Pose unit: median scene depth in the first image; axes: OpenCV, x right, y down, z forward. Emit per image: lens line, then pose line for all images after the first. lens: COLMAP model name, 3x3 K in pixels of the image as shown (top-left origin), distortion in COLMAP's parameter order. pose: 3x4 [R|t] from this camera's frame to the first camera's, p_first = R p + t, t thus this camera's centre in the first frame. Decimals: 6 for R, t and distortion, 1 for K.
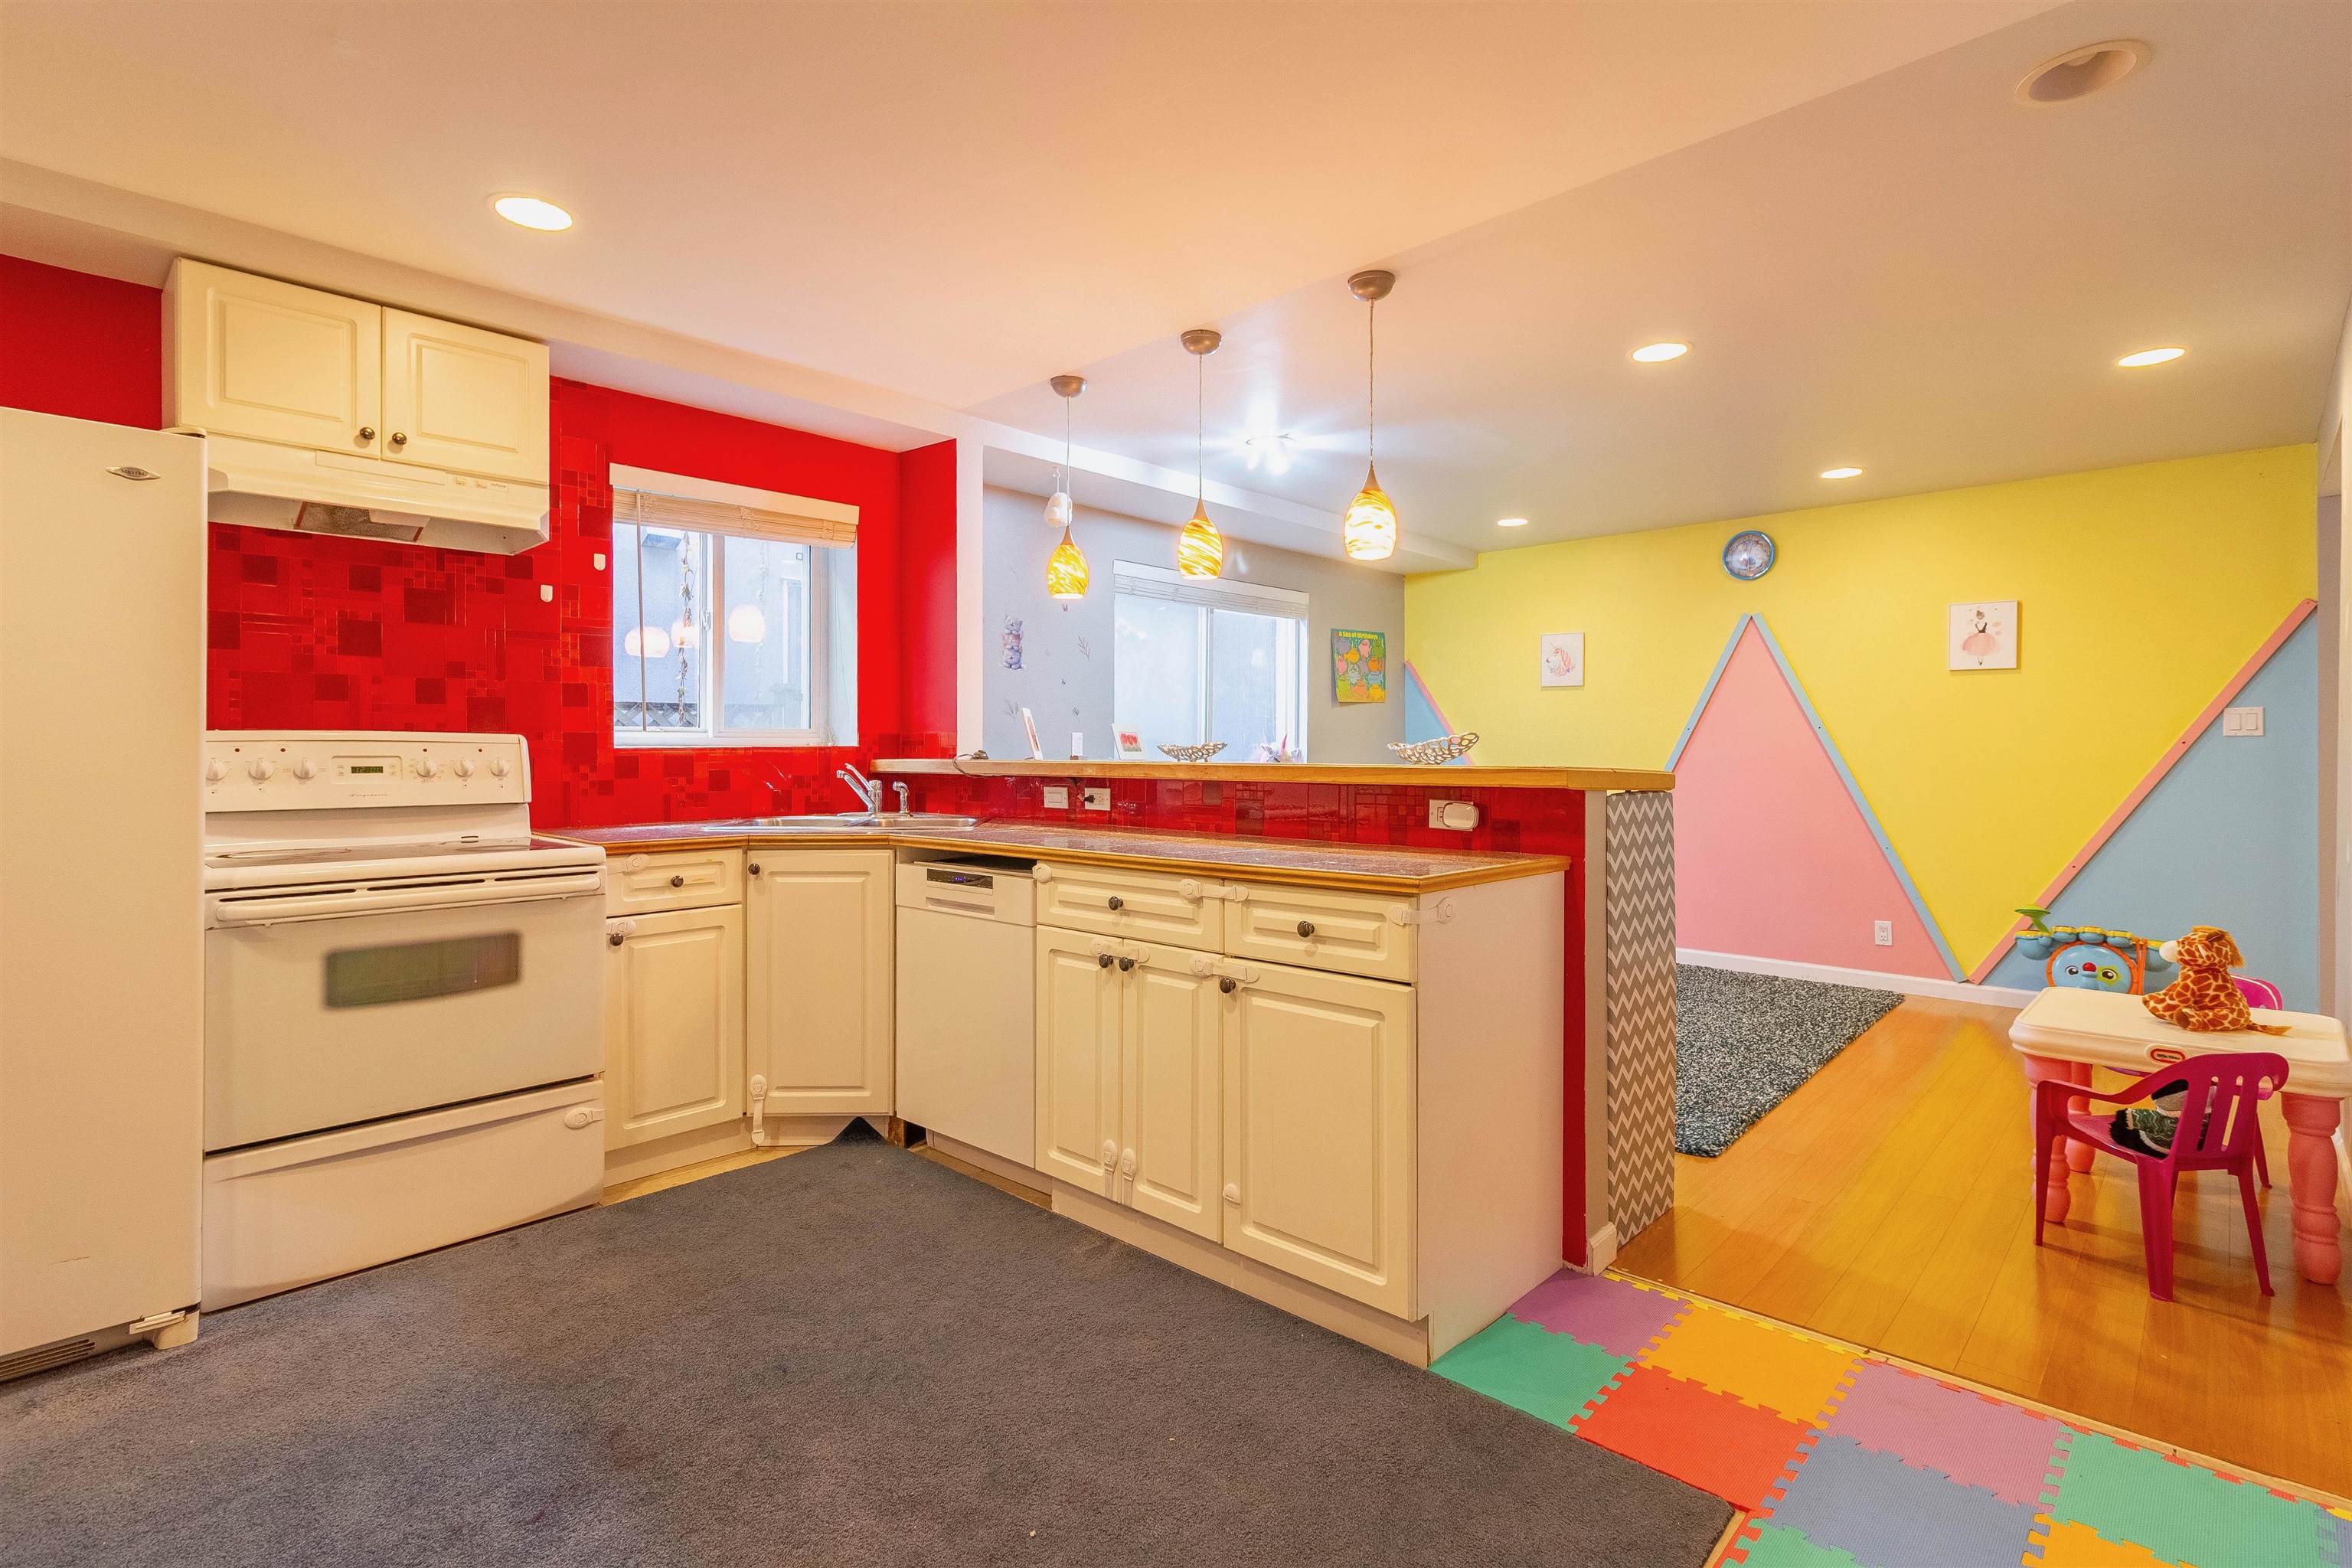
lens RADIAL K [[1126.9, 0, 1161.9], [0, 1126.9, 748.5], [0, 0, 1]] dist [-0.000620, -0.000168]
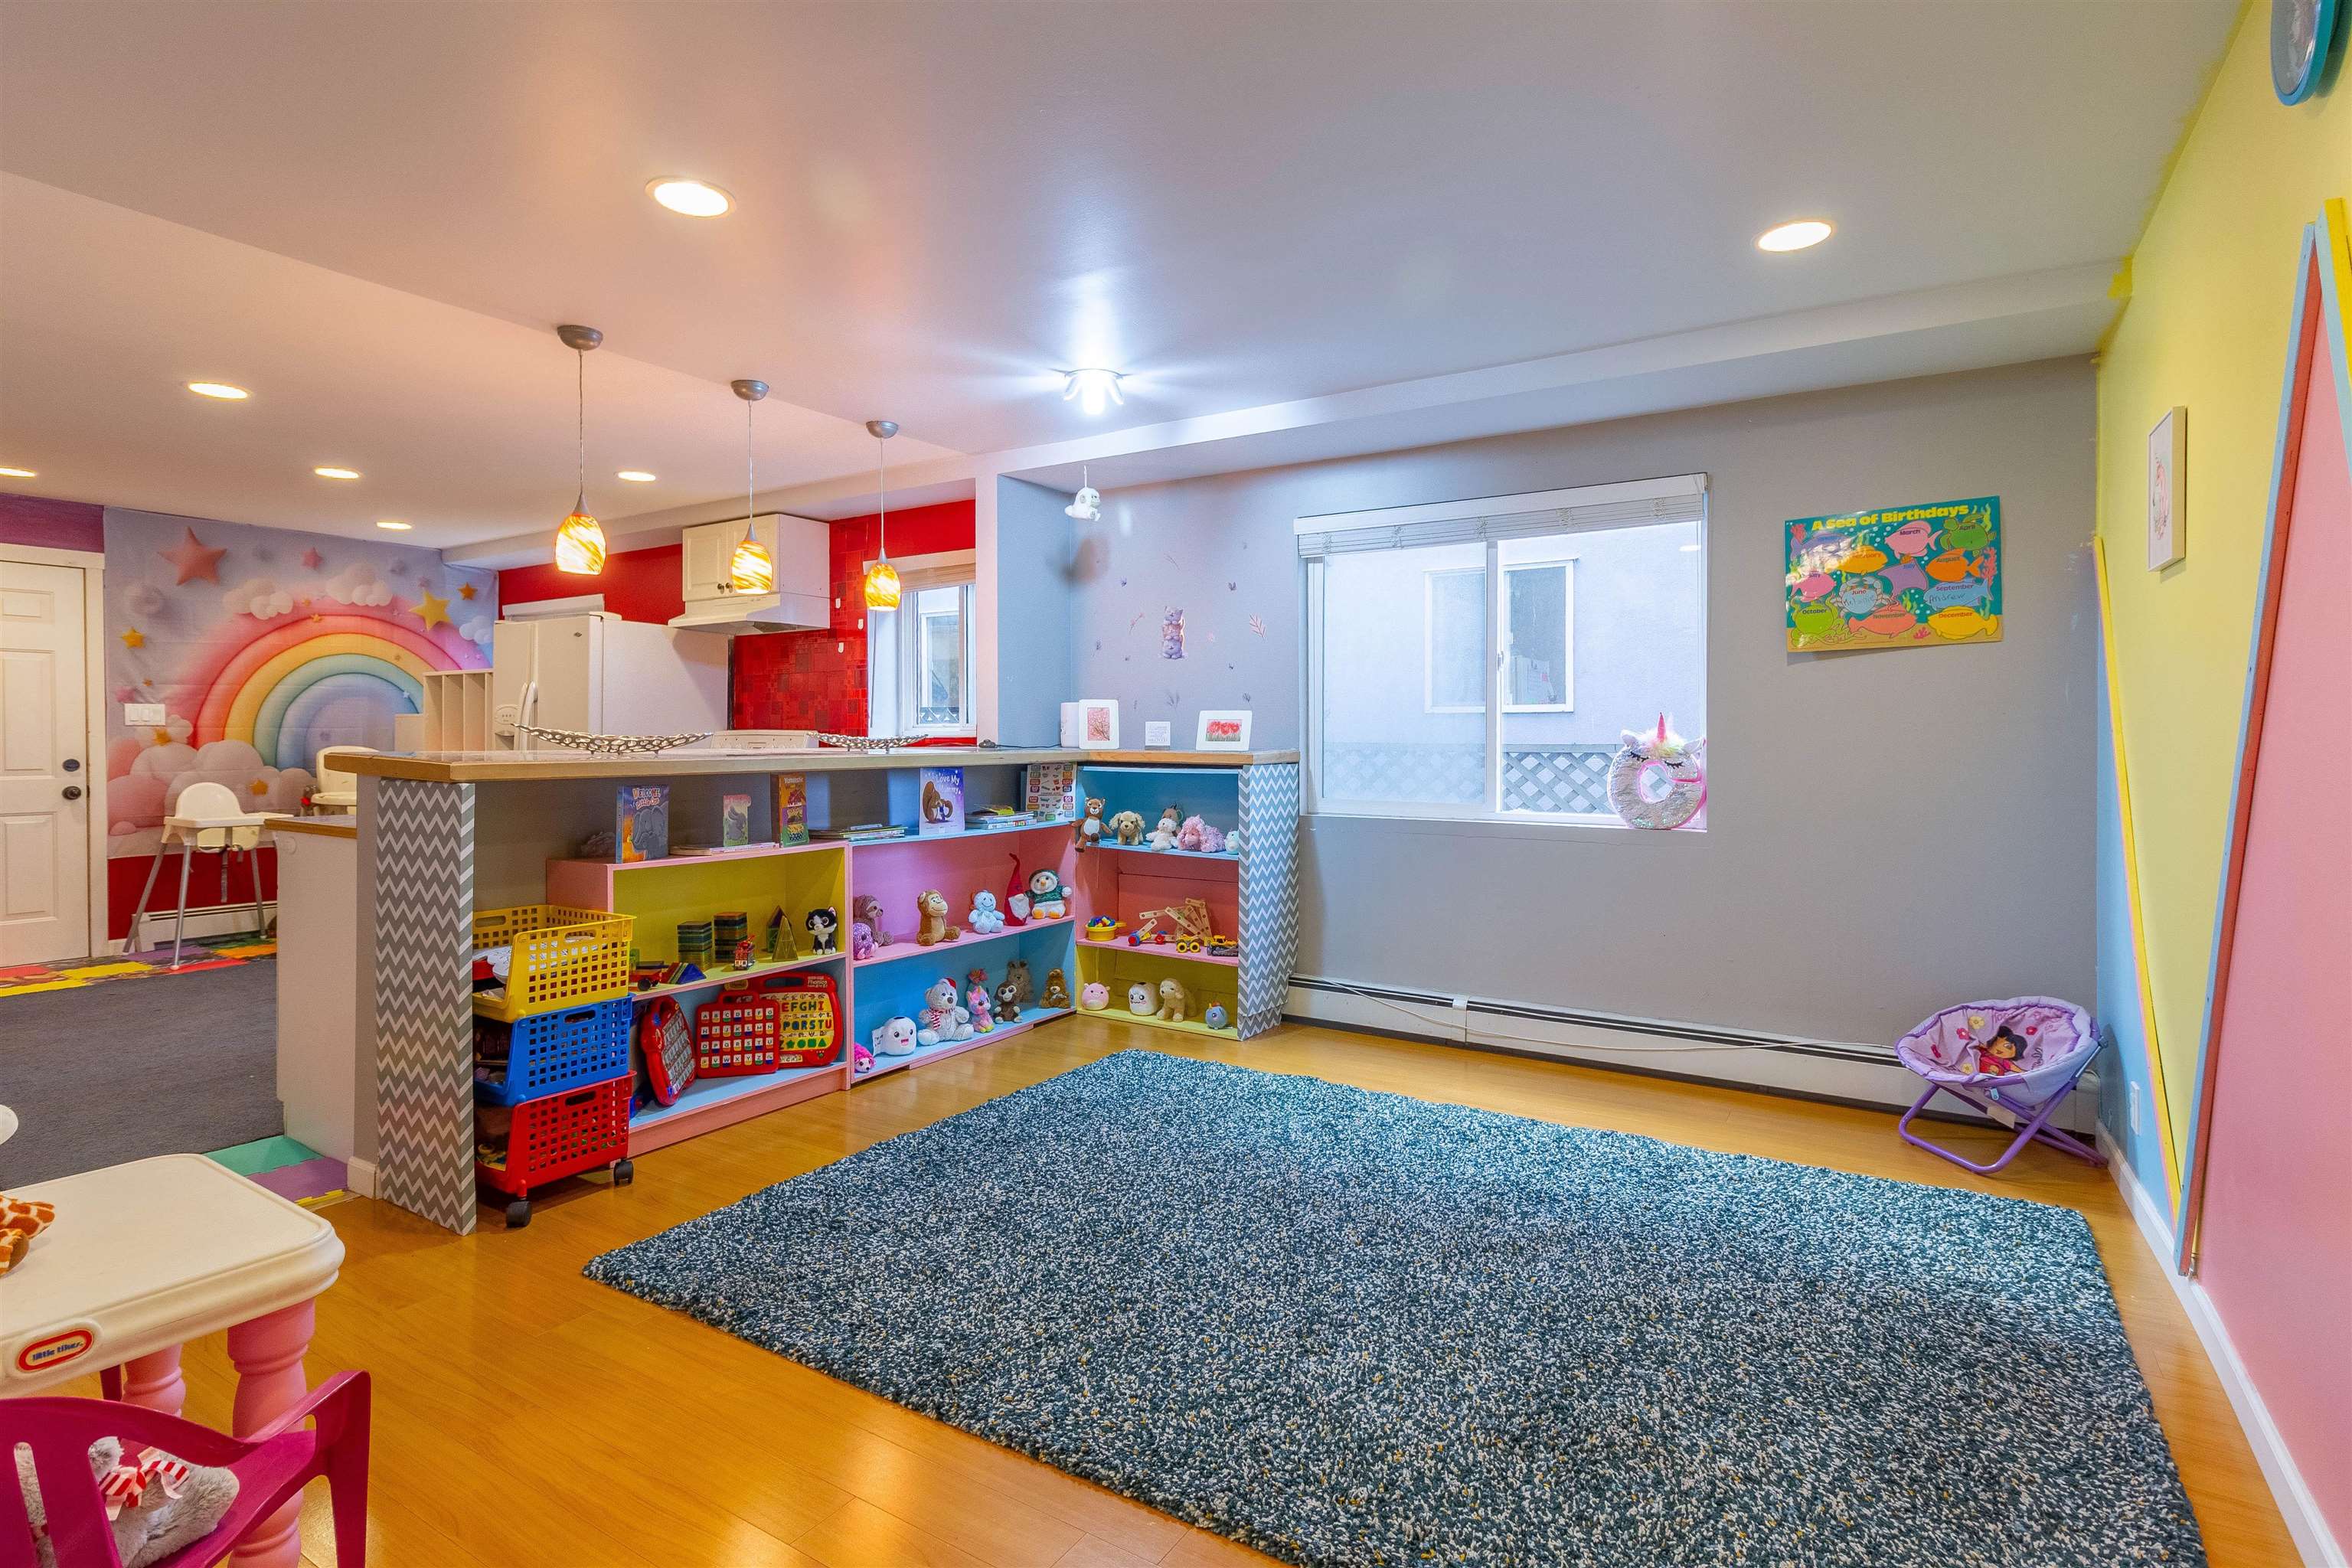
lens RADIAL K [[1126.9, 0, 1161.9], [0, 1126.9, 748.5], [0, 0, 1]] dist [-0.000620, -0.000168]
pose [[0.197560, 0.009553, -0.980244, 0.846441], [0.001526, 0.999948, 0.010053, -0.001288], [0.980290, -0.003482, 0.197535, 0.791694]]
